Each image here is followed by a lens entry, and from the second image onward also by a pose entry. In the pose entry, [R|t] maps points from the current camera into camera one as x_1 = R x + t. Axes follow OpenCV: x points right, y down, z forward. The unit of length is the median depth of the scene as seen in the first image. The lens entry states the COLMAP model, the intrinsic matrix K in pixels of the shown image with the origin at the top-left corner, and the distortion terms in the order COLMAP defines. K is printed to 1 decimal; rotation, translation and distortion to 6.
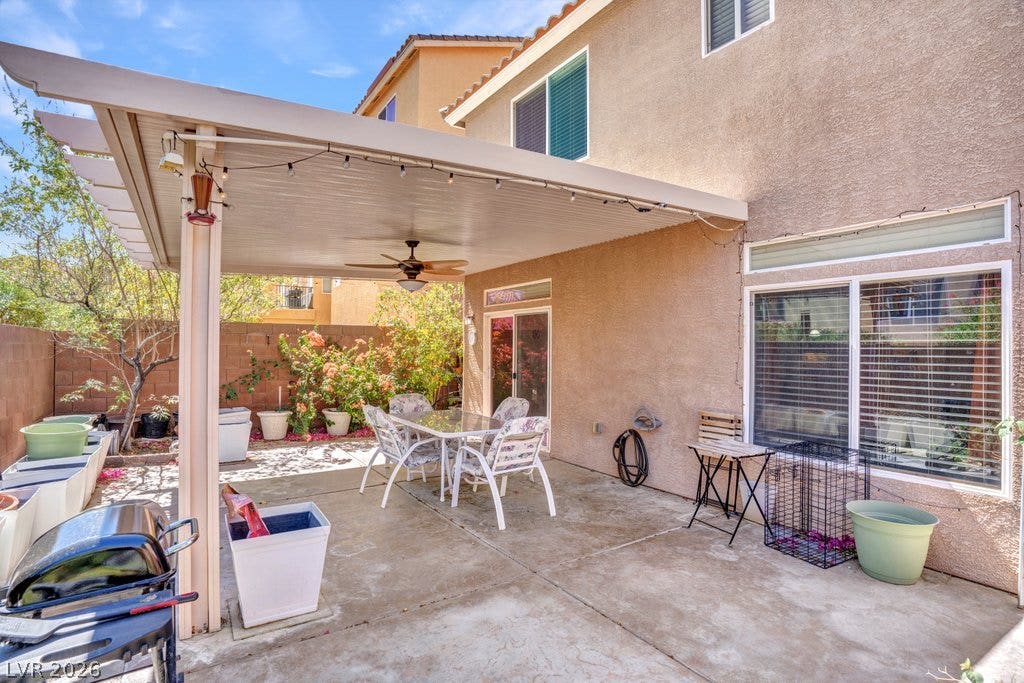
lens RADIAL K [[493.8, 0, 512.2], [0, 493.8, 346.5], [0, 0, 1]] dist [0.005360, 0.000906]
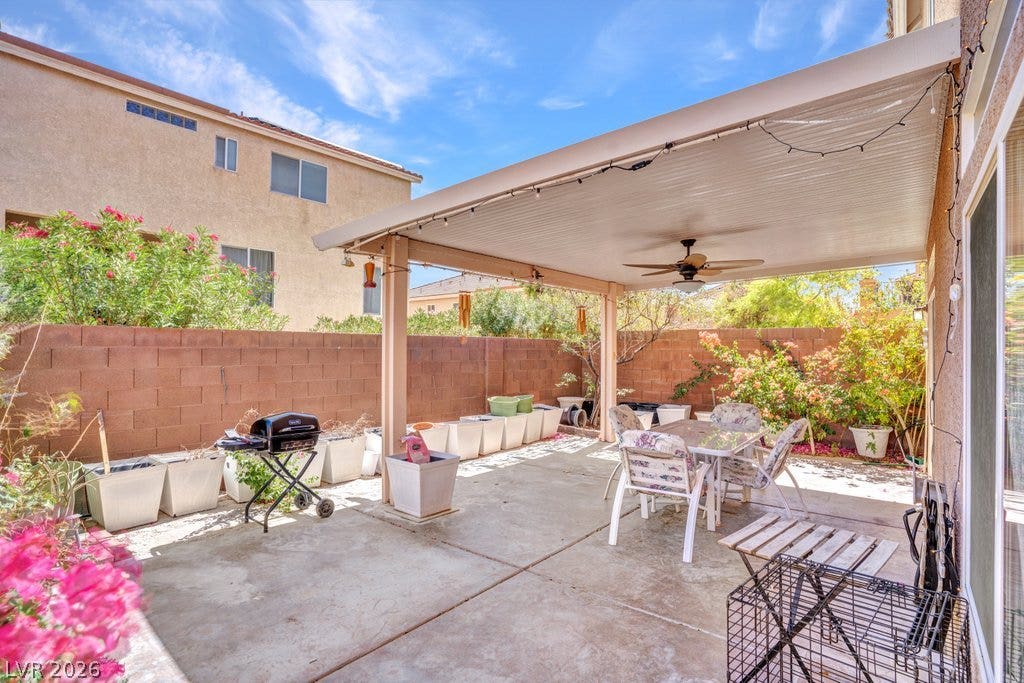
lens RADIAL K [[493.8, 0, 515.5], [0, 493.8, 342.9], [0, 0, 1]] dist [0.005360, 0.000906]
pose [[0.326574, -0.020285, -0.944954, 0.885225], [0.000597, 0.999774, -0.021256, 0.007699], [0.945171, 0.006377, 0.326512, 0.565071]]
